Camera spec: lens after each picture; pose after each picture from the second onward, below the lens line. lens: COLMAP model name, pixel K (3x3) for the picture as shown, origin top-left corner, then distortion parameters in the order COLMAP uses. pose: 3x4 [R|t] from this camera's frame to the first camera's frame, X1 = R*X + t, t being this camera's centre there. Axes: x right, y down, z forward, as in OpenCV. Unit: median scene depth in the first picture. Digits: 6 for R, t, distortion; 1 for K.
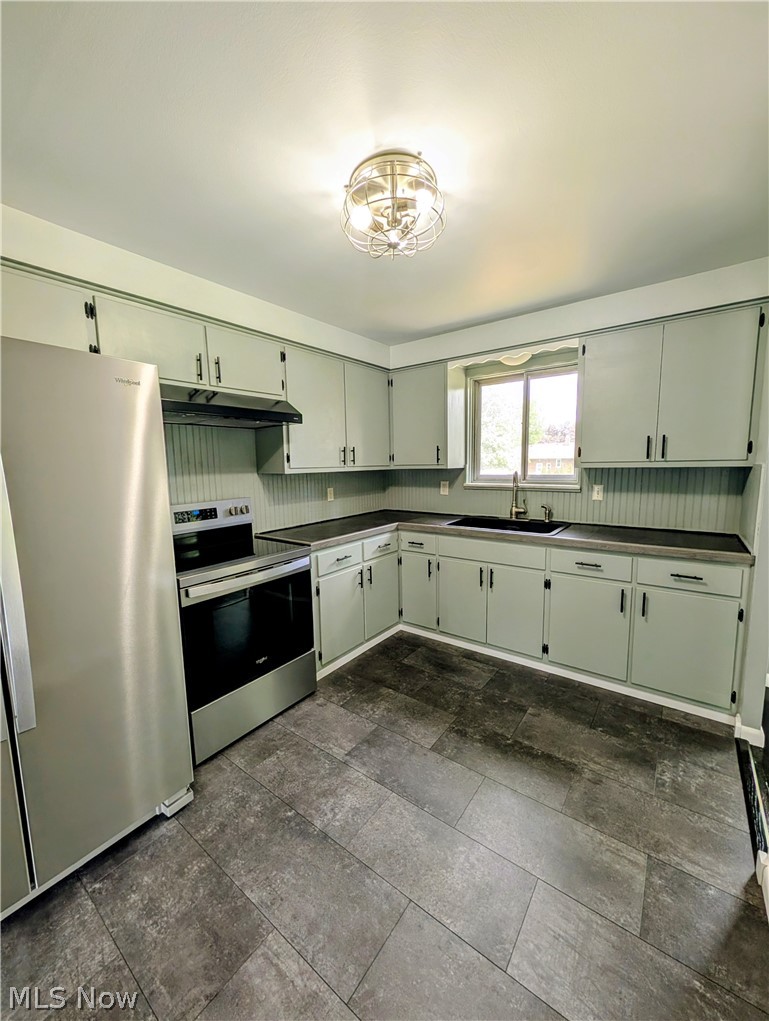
lens RADIAL K [[386.9, 0, 384.5], [0, 386.9, 510.5], [0, 0, 1]] dist [0.000565, 0.000202]
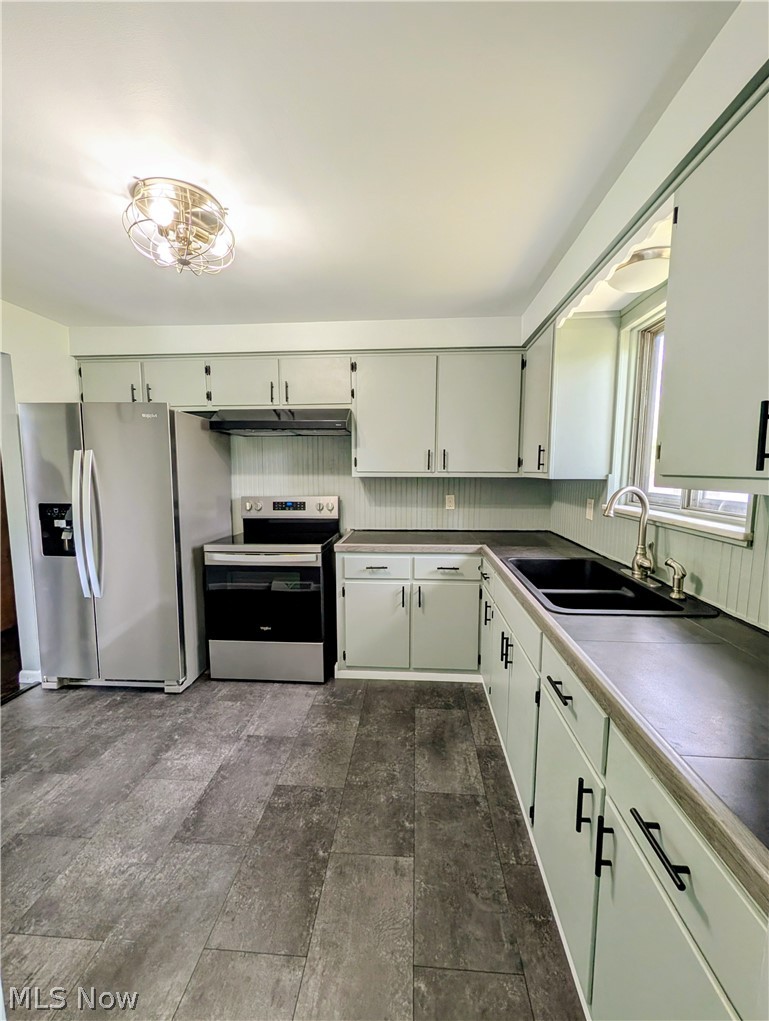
lens RADIAL K [[386.9, 0, 384.5], [0, 386.9, 510.5], [0, 0, 1]] dist [0.000565, 0.000202]
pose [[0.558539, 0.107749, -0.822450, 0.707445], [-0.112920, 0.992174, 0.053299, -0.072564], [0.821756, 0.063101, 0.566335, 0.496611]]
